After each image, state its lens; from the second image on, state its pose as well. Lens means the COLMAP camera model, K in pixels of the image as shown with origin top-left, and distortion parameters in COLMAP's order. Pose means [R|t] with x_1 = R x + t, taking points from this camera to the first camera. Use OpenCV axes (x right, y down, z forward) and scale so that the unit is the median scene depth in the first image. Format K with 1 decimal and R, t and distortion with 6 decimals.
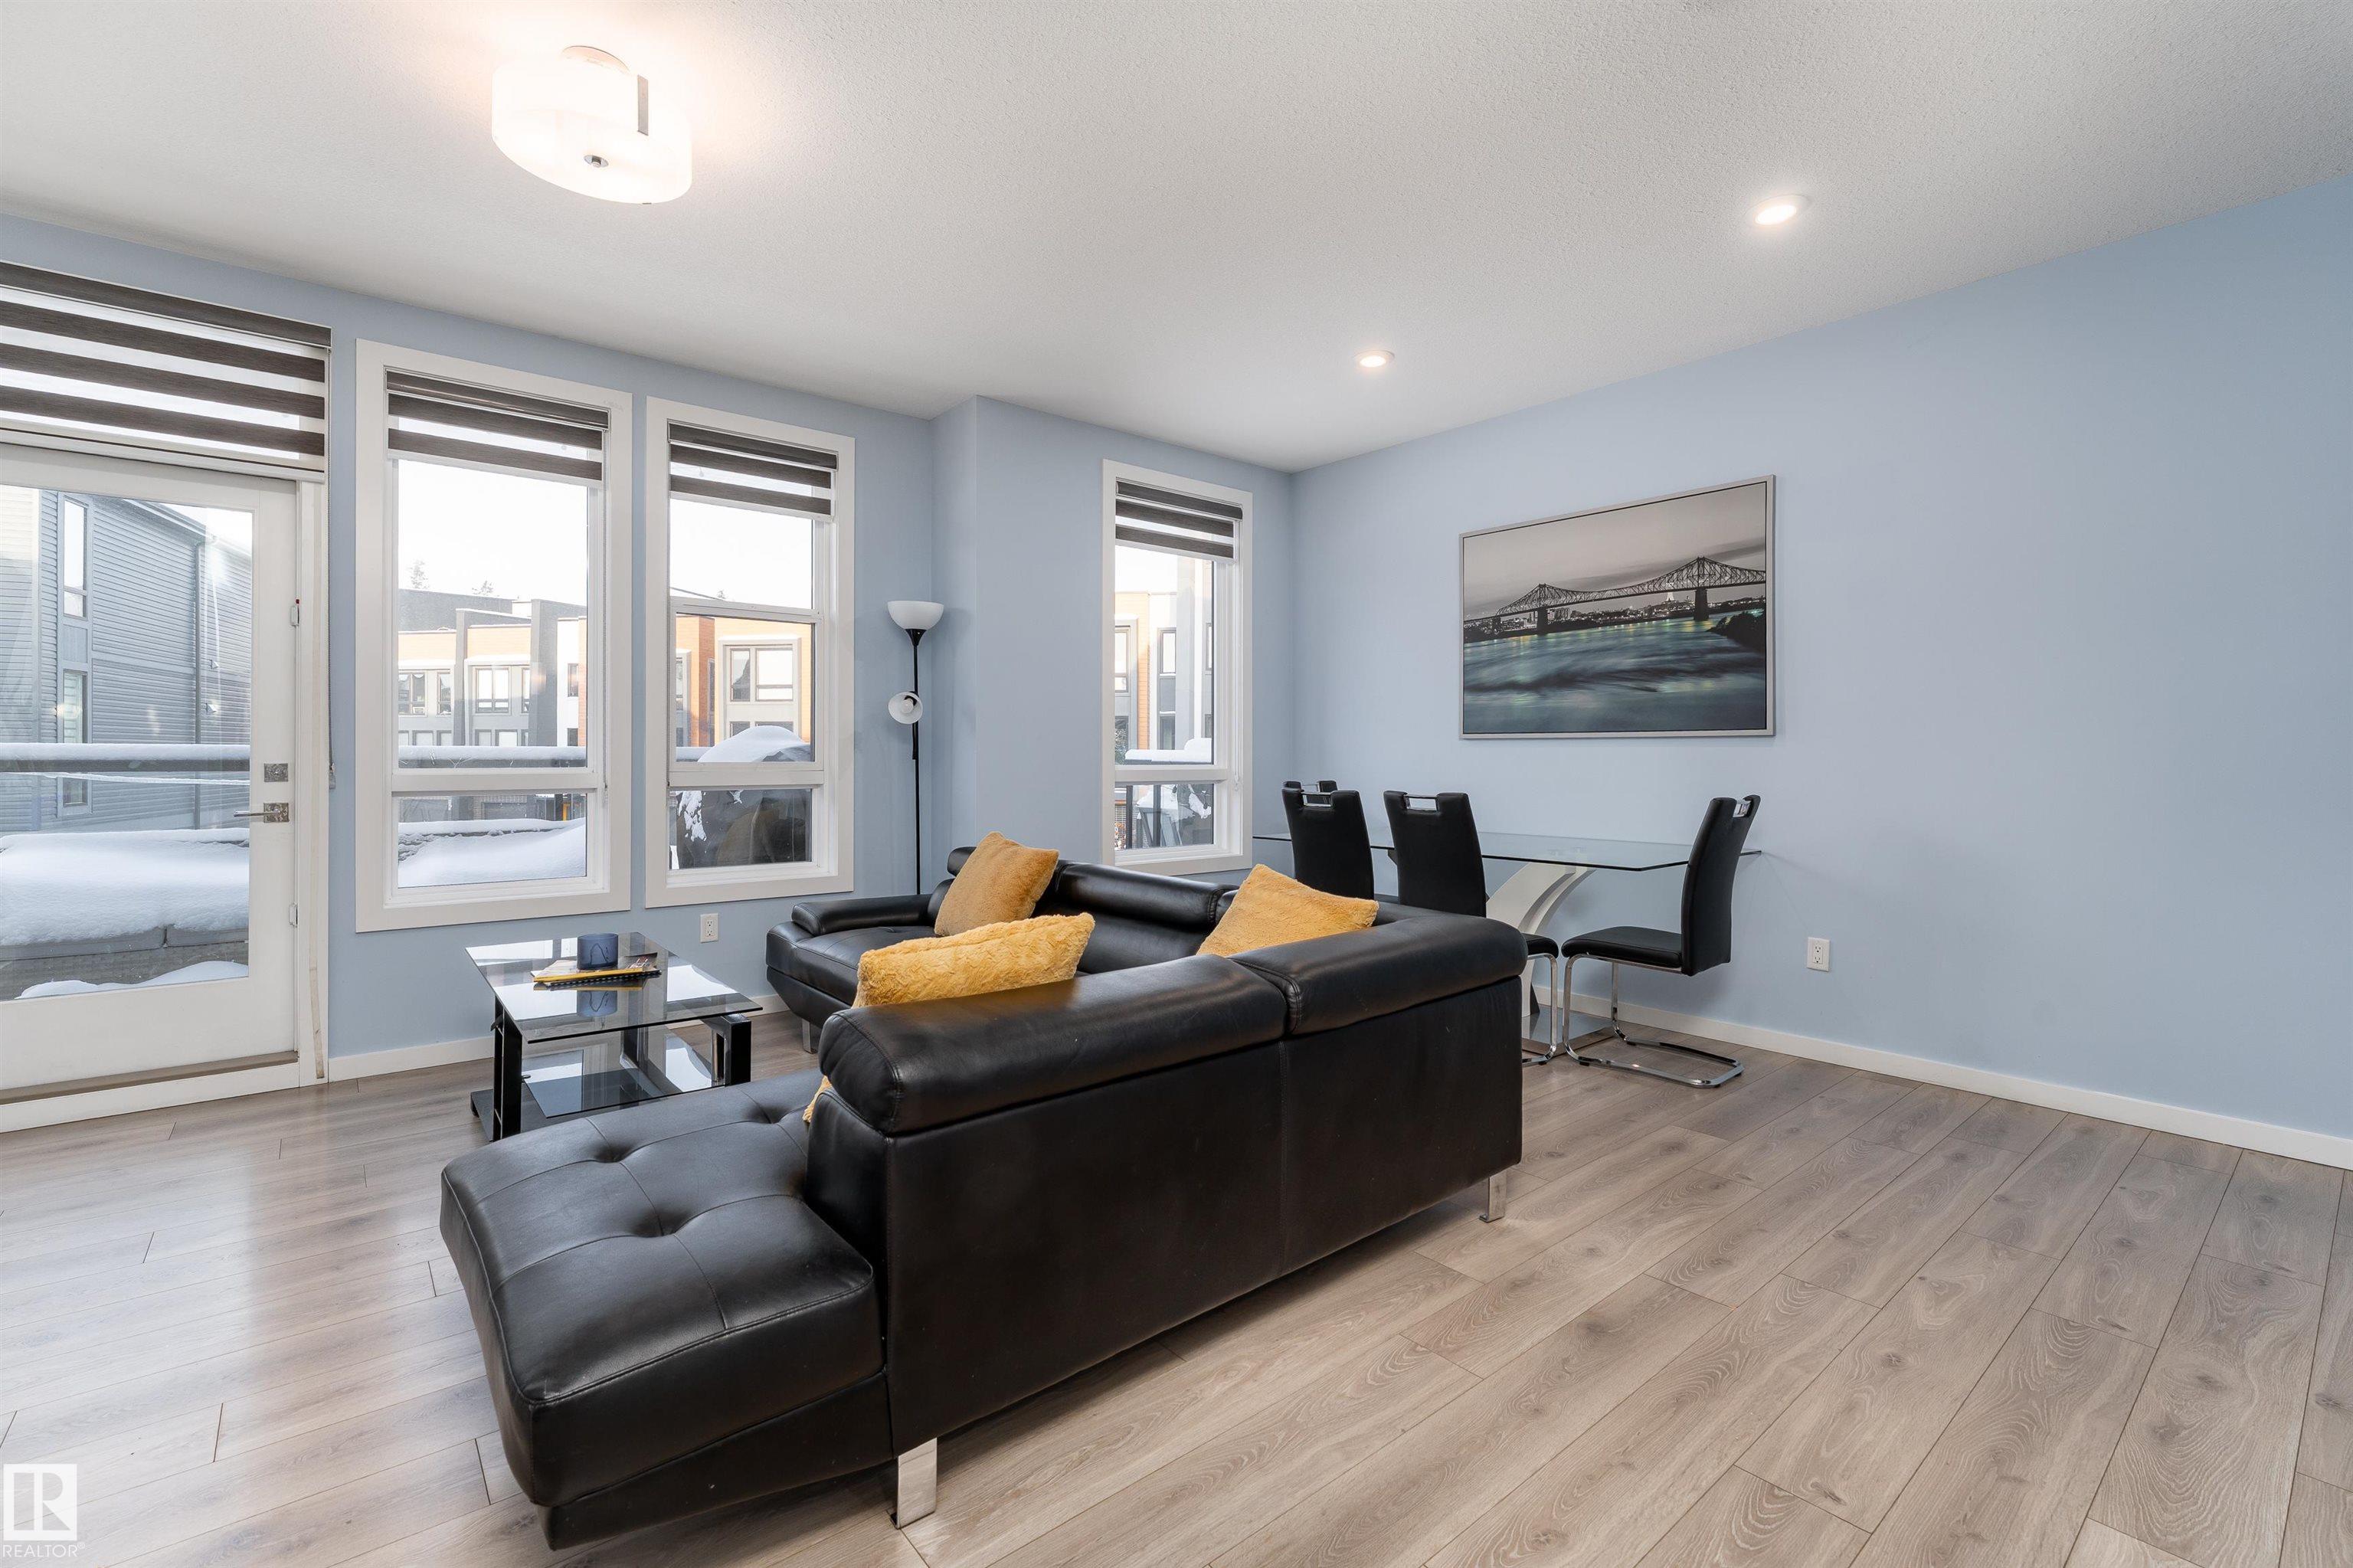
lens RADIAL K [[1025.0, 0, 1152.0], [0, 1025.0, 753.0], [0, 0, 1]] dist [-0.001633, -0.000099]
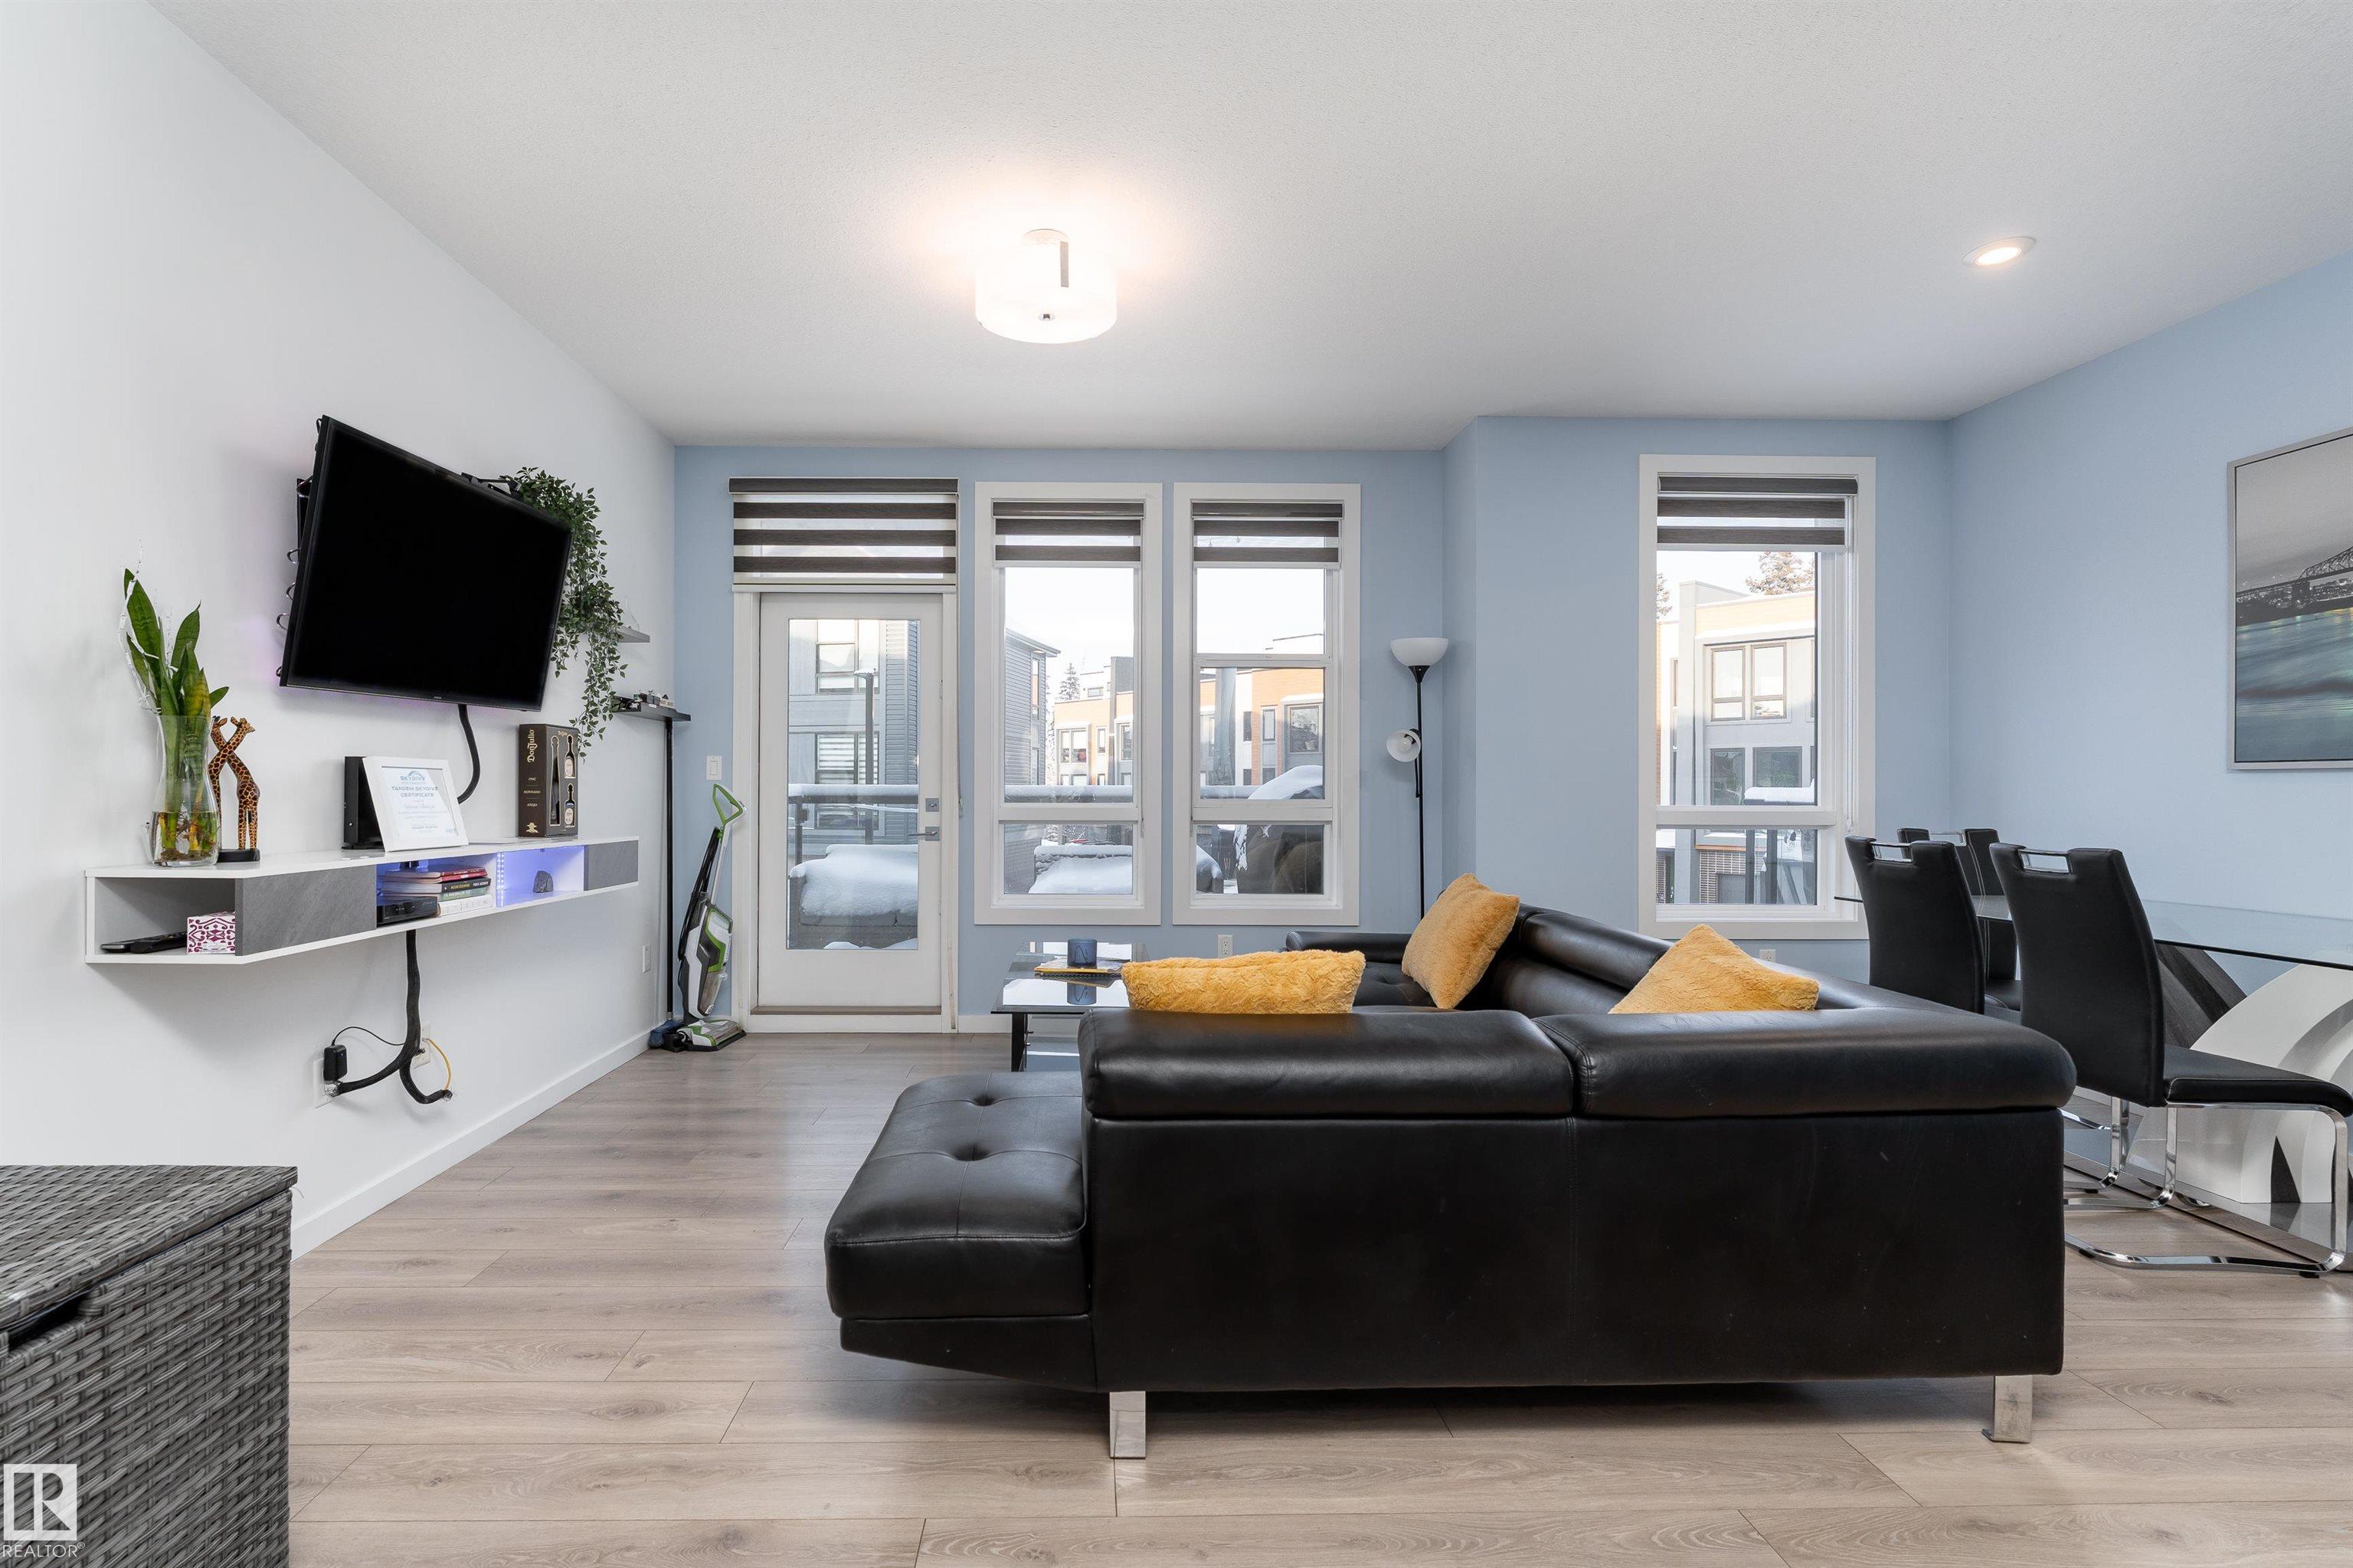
lens RADIAL K [[1042.8, 0, 1105.5], [0, 1042.8, 793.2], [0, 0, 1]] dist [-0.000867, -0.000167]
pose [[0.788961, 0.001551, -0.614442, 0.169193], [-0.000419, 0.999998, 0.001986, 0.000194], [0.614443, -0.001309, 0.788960, 0.022037]]
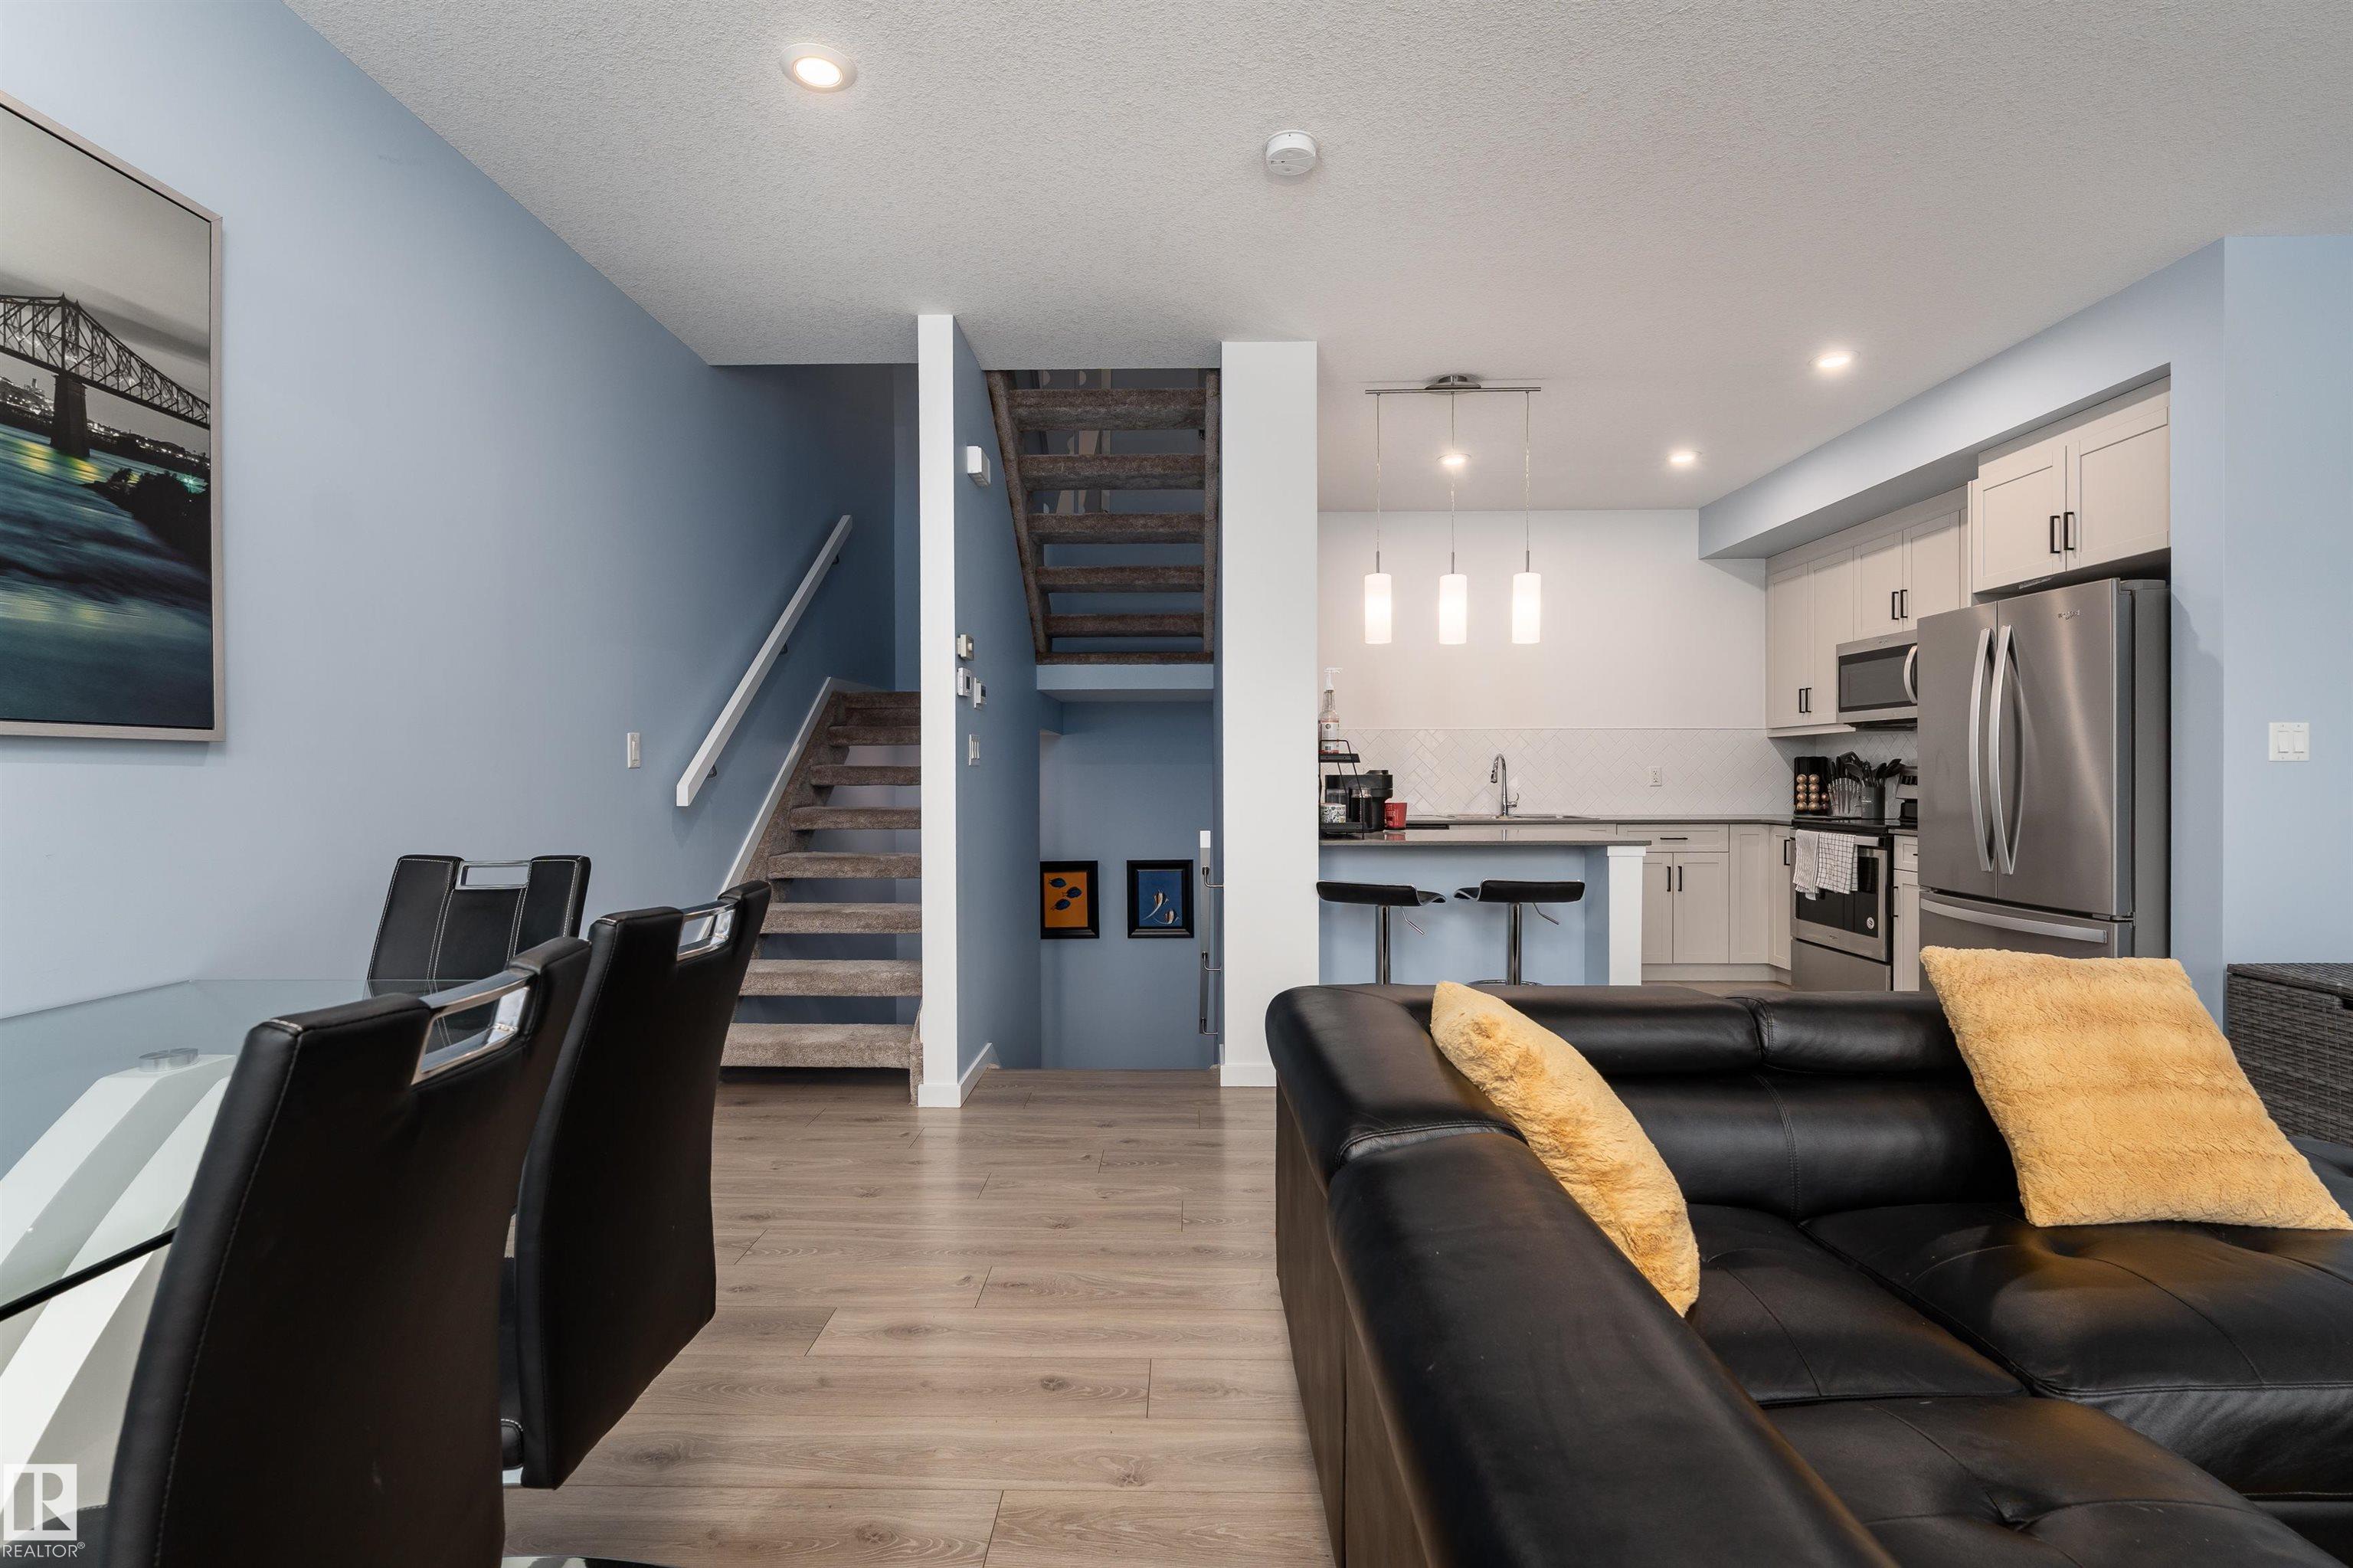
lens RADIAL K [[1041.9, 0, 1177.7], [0, 1041.9, 764.6], [0, 0, 1]] dist [-0.002155, 0.000136]
pose [[-0.770244, 0.004548, 0.637733, -0.068998], [-0.001610, 0.999958, -0.009075, -0.002197], [-0.637747, -0.008017, -0.770204, 1.026347]]
